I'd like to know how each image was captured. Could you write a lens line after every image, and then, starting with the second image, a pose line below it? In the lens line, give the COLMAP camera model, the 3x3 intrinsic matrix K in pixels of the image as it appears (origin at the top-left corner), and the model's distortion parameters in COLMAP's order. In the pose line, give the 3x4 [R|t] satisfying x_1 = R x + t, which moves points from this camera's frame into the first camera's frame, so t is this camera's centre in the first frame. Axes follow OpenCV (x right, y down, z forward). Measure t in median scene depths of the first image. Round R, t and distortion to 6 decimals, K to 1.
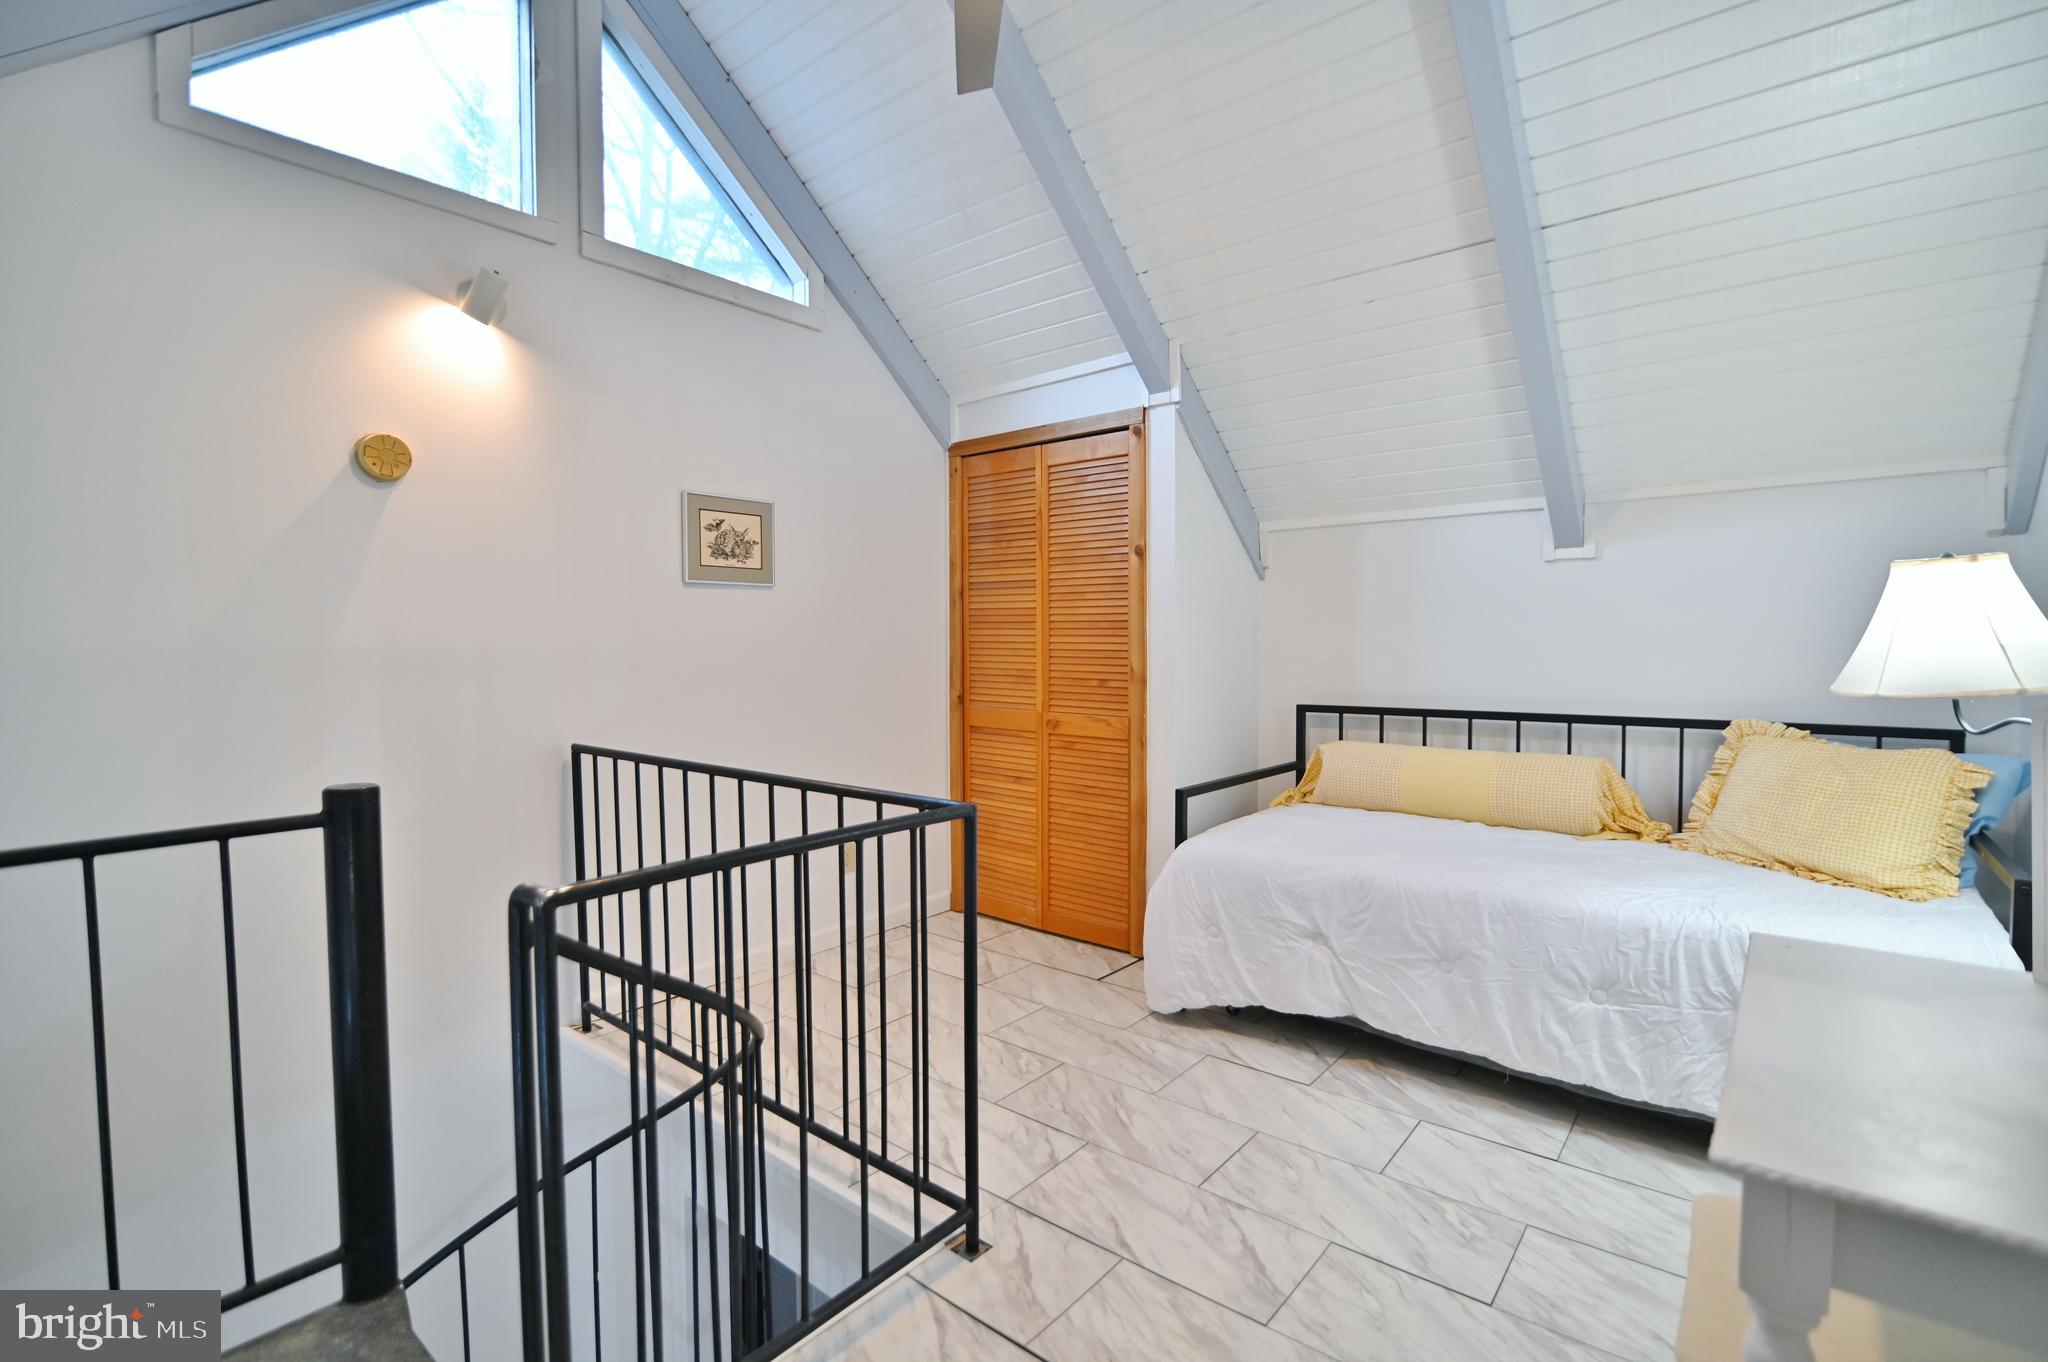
lens RADIAL K [[931.7, 0, 1022.6], [0, 931.7, 679.3], [0, 0, 1]] dist [-0.022854, 0.002174]
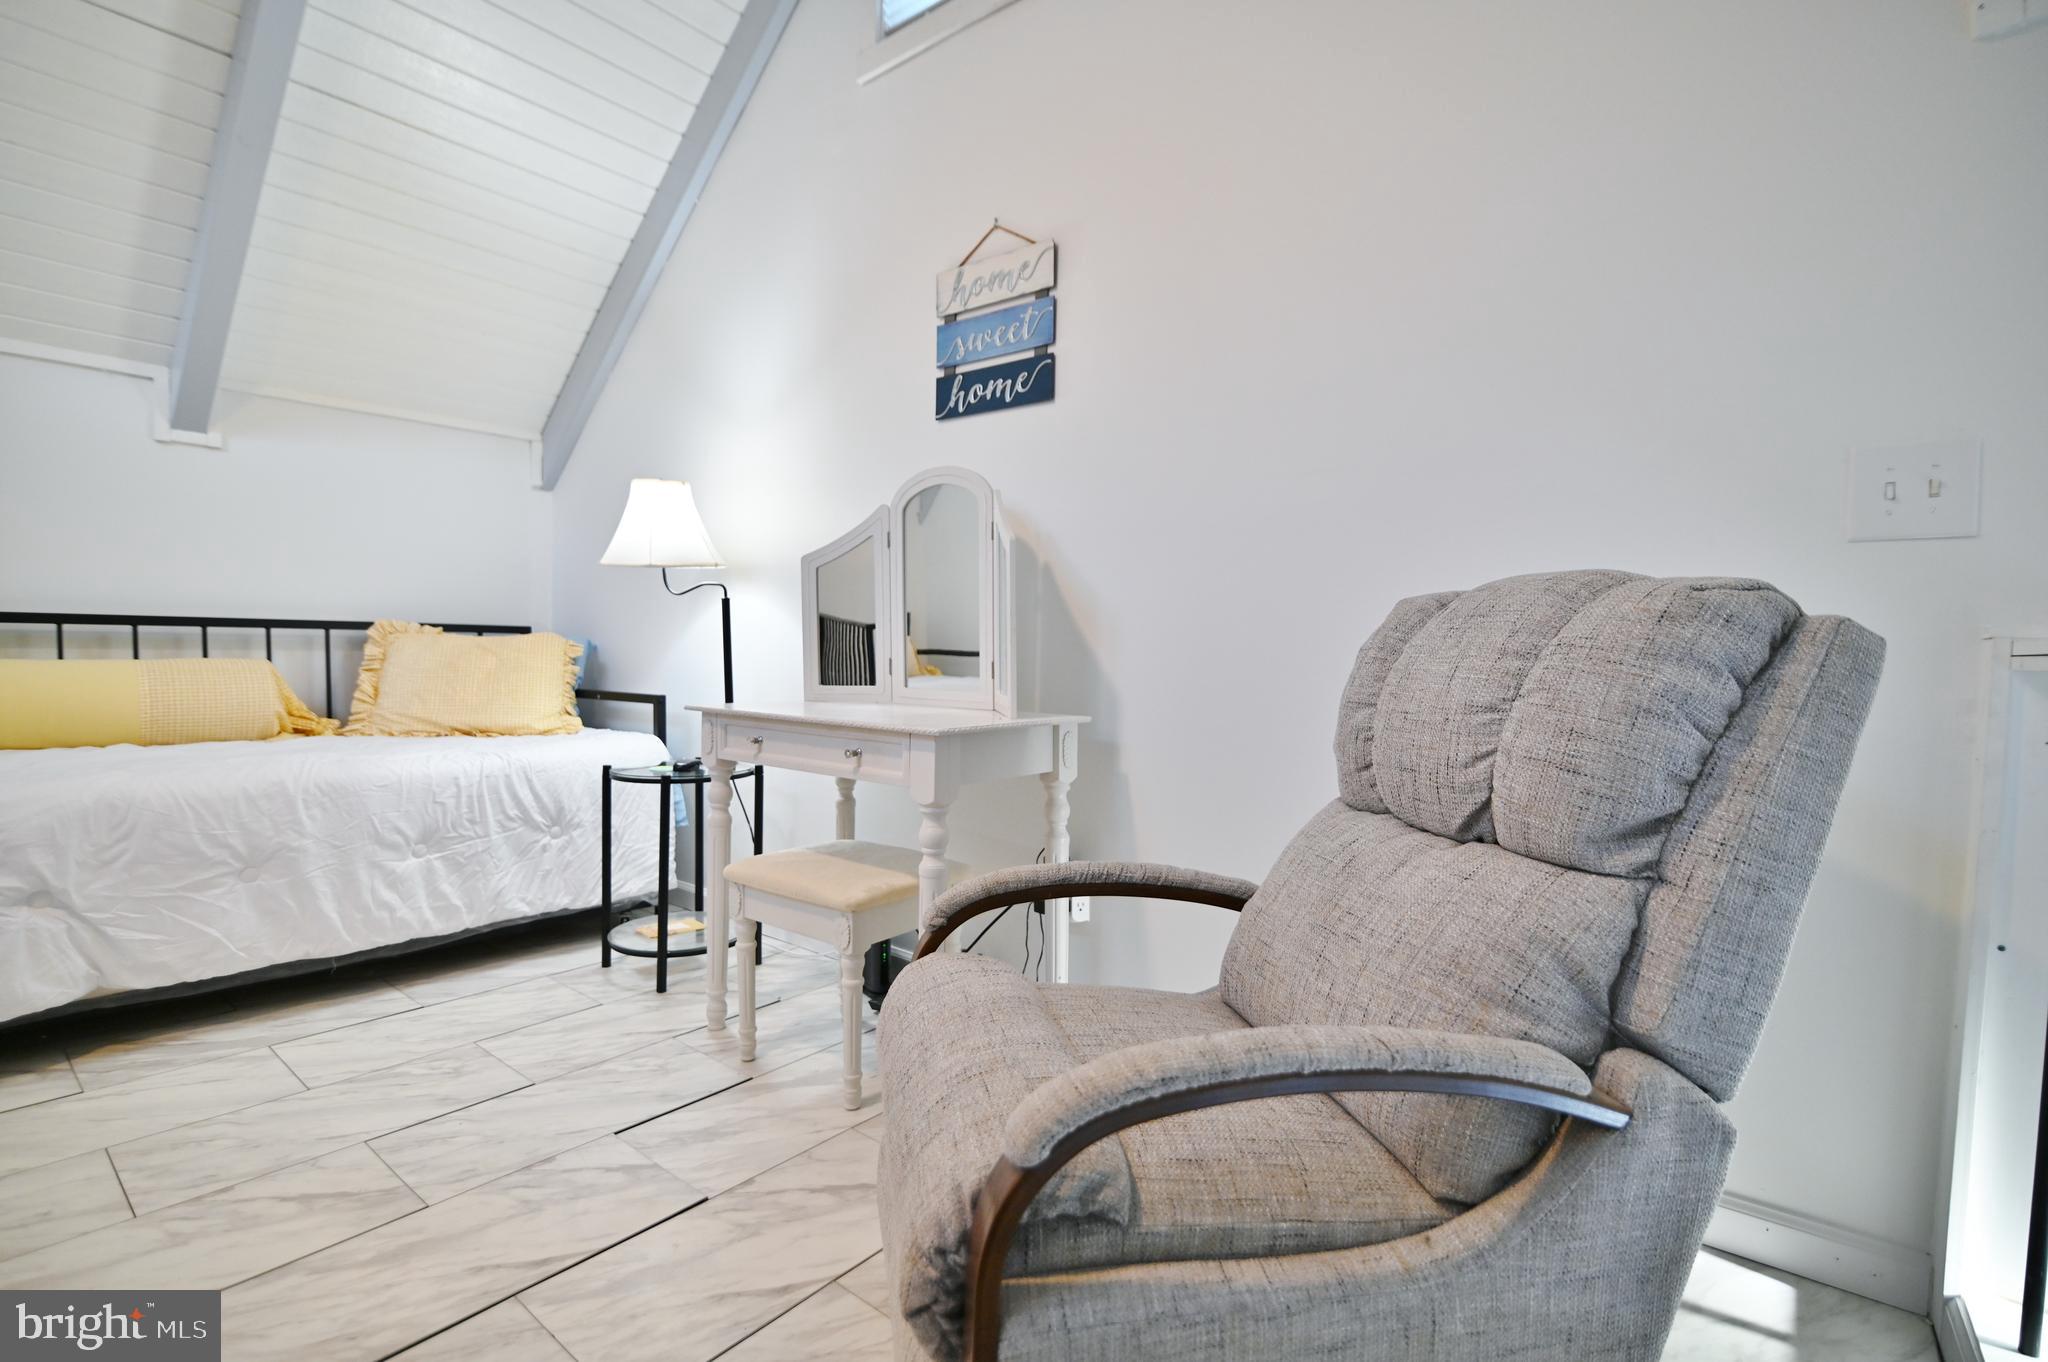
lens RADIAL K [[931.7, 0, 1023.5], [0, 931.7, 692.0], [0, 0, 1]] dist [-0.022854, 0.002174]
pose [[-0.019118, -0.038384, 0.999080, -0.423521], [0.023558, 0.998968, 0.038830, 0.126869], [-0.999540, 0.024279, -0.018194, 0.294993]]
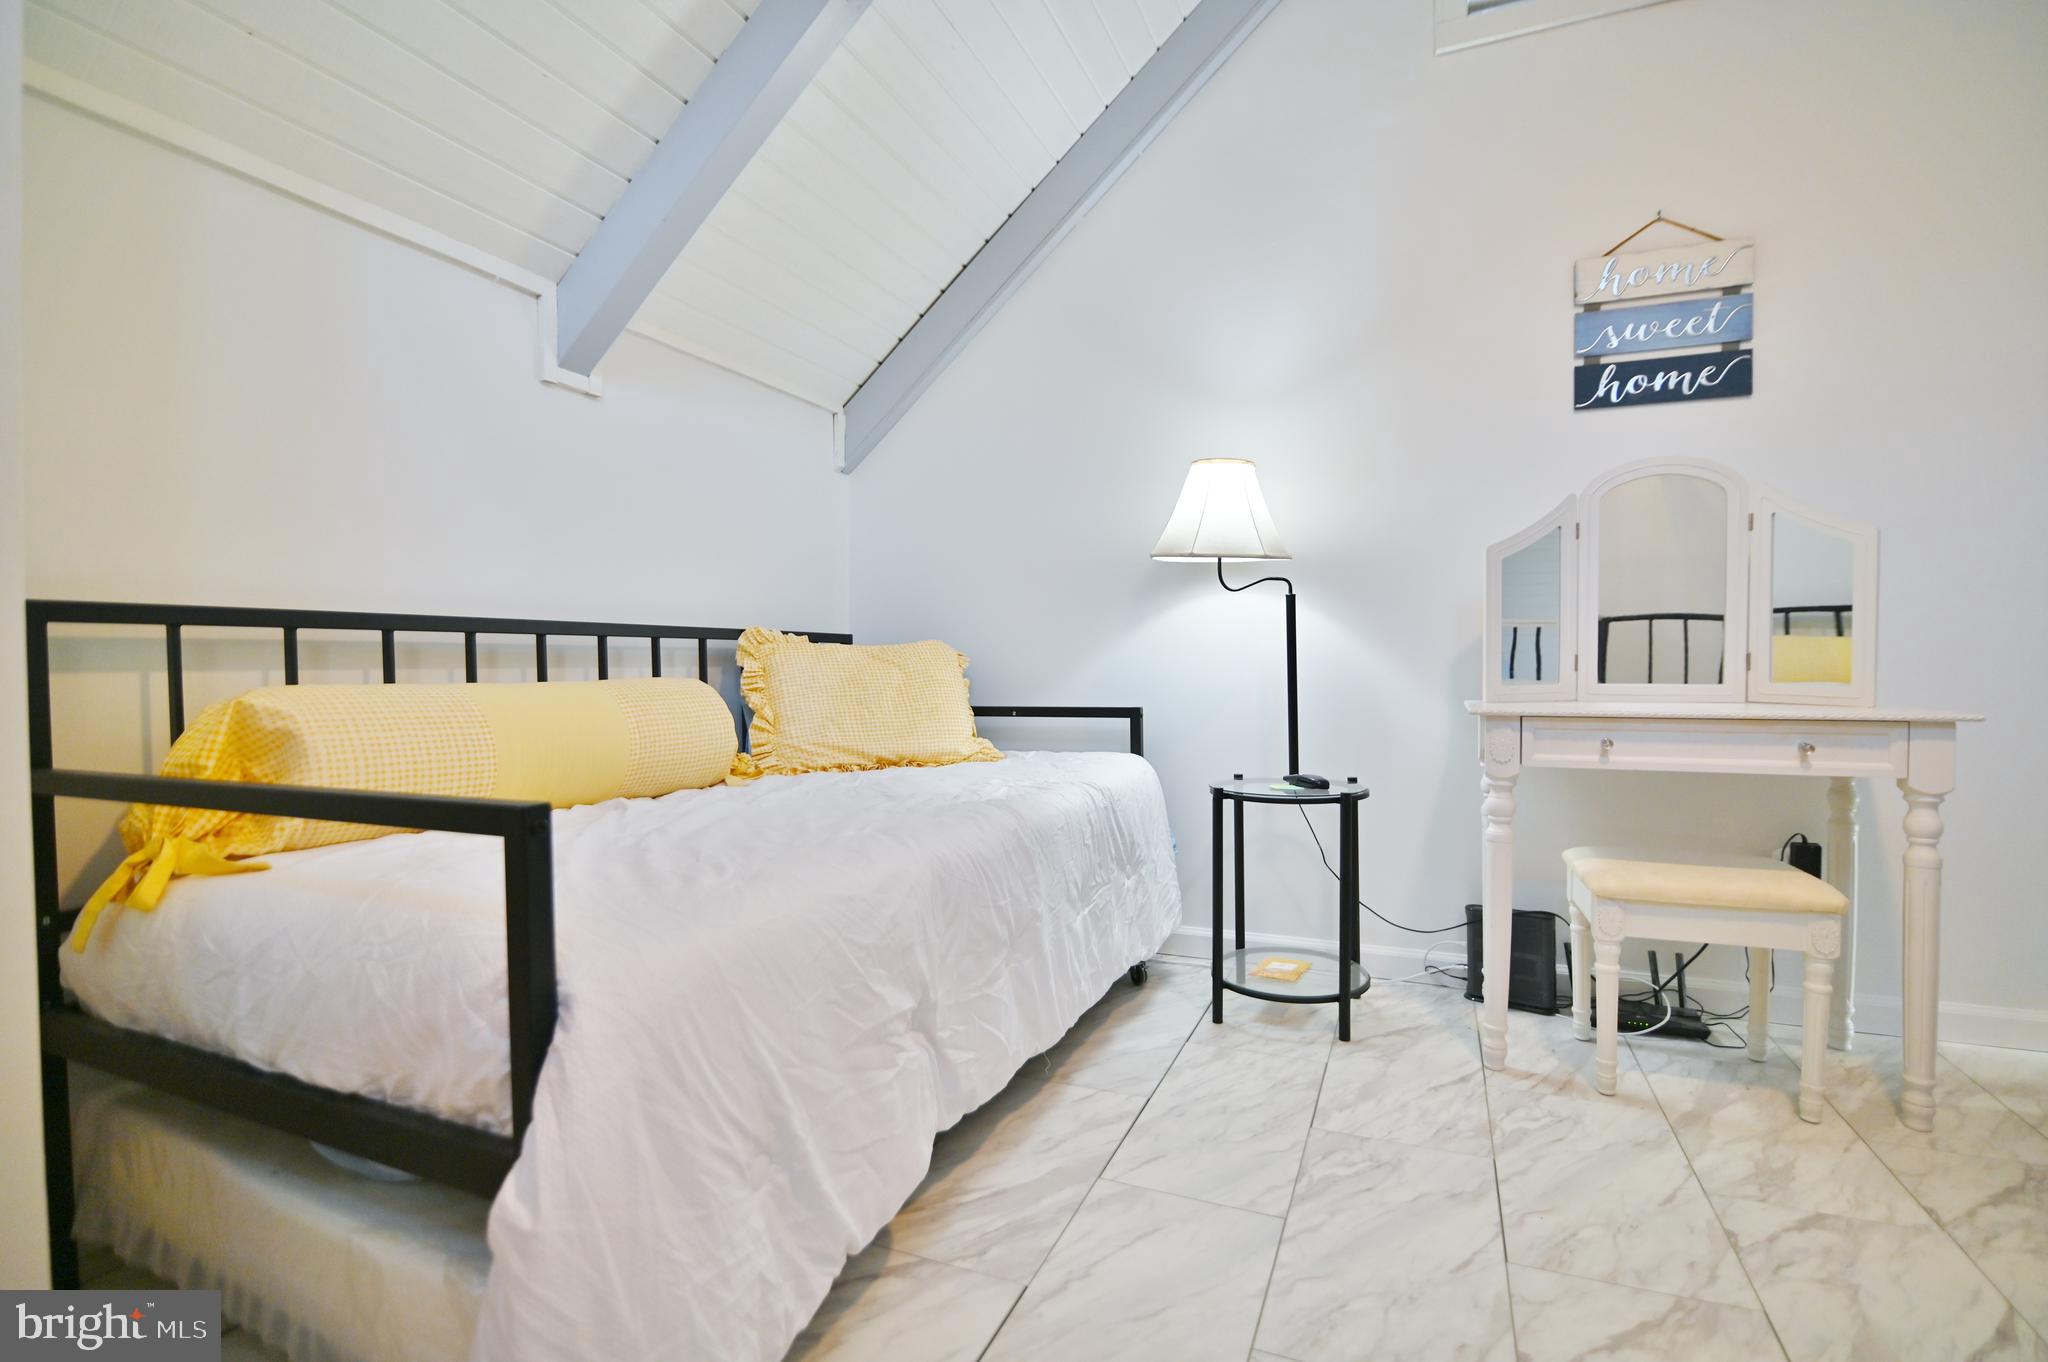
lens RADIAL K [[931.7, 0, 1027.2], [0, 931.7, 685.0], [0, 0, 1]] dist [-0.022854, 0.002174]
pose [[-0.282356, -0.011792, 0.959237, -0.179682], [0.048251, 0.998484, 0.026478, 0.106123], [-0.958096, 0.053760, -0.281359, 1.199989]]
